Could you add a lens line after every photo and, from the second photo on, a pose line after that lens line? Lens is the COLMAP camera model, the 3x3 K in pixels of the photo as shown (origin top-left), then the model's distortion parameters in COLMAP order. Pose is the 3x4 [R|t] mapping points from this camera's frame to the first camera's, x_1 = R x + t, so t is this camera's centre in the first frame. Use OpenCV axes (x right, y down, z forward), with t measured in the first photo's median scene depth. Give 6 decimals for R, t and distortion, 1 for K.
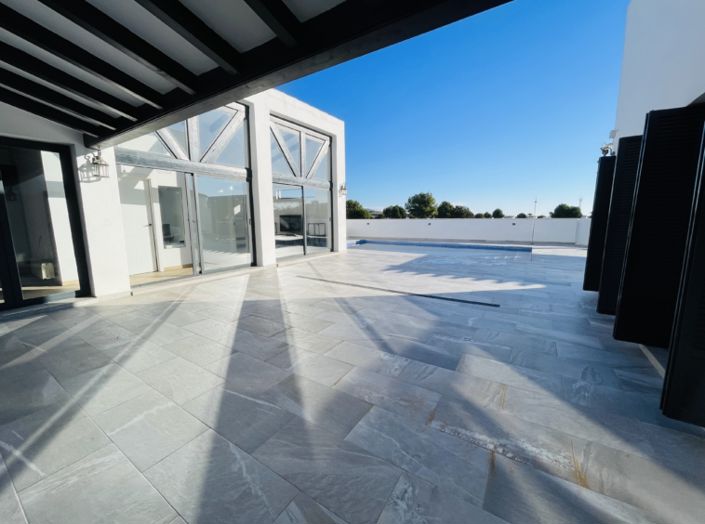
lens RADIAL K [[282.5, 0, 350.7], [0, 282.5, 258.4], [0, 0, 1]] dist [0.000134, -0.000323]
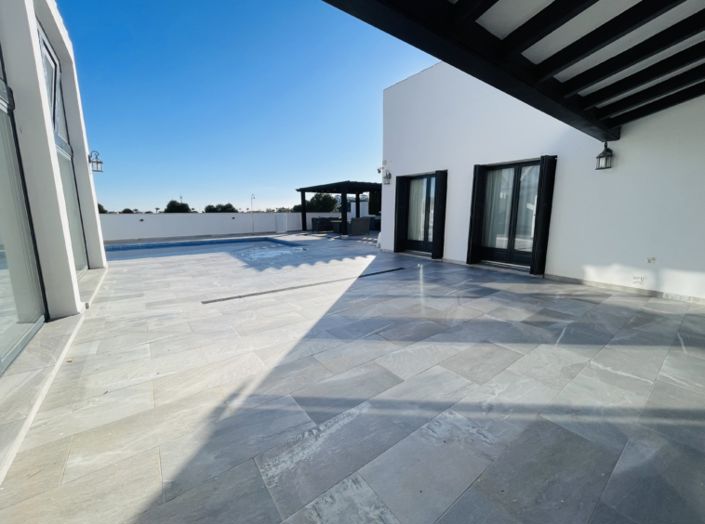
lens RADIAL K [[282.5, 0, 350.7], [0, 282.5, 258.4], [0, 0, 1]] dist [0.000134, -0.000323]
pose [[0.348278, -0.148762, 0.925512, -0.523086], [0.135497, 0.984947, 0.107327, -0.045763], [-0.927547, 0.088025, 0.363193, 0.381148]]
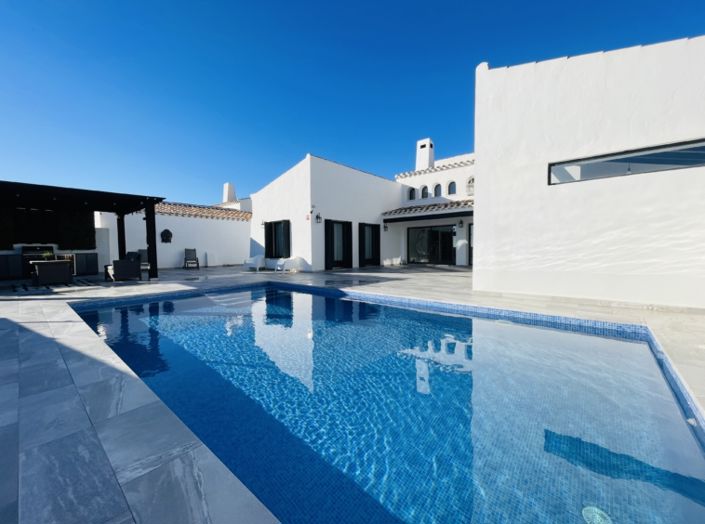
lens RADIAL K [[282.5, 0, 350.7], [0, 282.5, 258.4], [0, 0, 1]] dist [0.000134, -0.000323]
pose [[-0.992242, 0.009475, 0.123959, 0.211935], [0.031514, 0.983695, 0.177060, -0.261747], [-0.120260, 0.179593, -0.976363, 2.069812]]
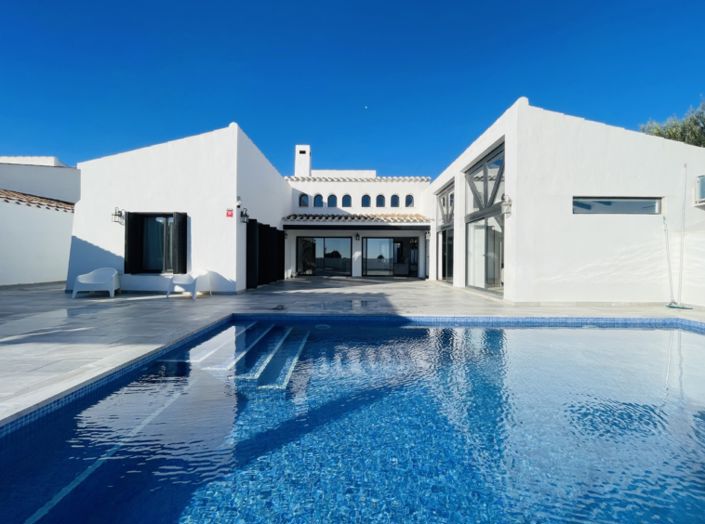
lens RADIAL K [[282.5, 0, 350.7], [0, 282.5, 258.4], [0, 0, 1]] dist [0.000134, -0.000323]
pose [[-0.840652, -0.001779, -0.541572, 0.794670], [-0.081876, 0.988918, 0.123843, -0.219806], [0.535350, 0.148451, -0.831482, 1.721395]]
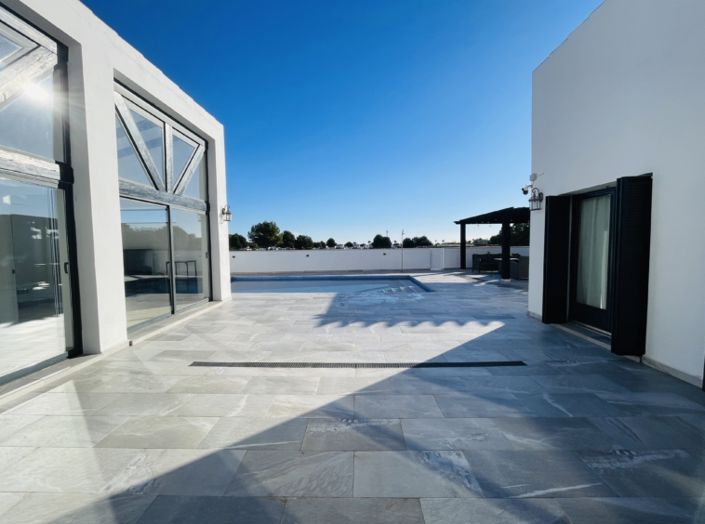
lens RADIAL K [[282.5, 0, 350.7], [0, 282.5, 258.4], [0, 0, 1]] dist [0.000134, -0.000323]
pose [[0.851835, -0.031172, 0.522882, -0.171980], [0.083426, 0.993560, -0.076679, -0.060574], [-0.517124, 0.108939, 0.848949, 0.286100]]
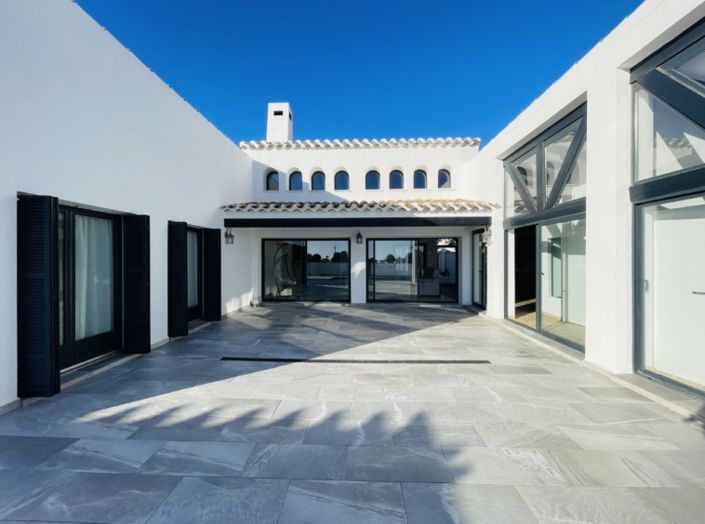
lens RADIAL K [[282.5, 0, 350.7], [0, 282.5, 258.4], [0, 0, 1]] dist [0.000134, -0.000323]
pose [[-0.856176, 0.005459, -0.516655, 0.353421], [-0.072109, 0.988896, 0.129943, -0.198349], [0.511628, 0.148510, -0.846275, 1.116681]]
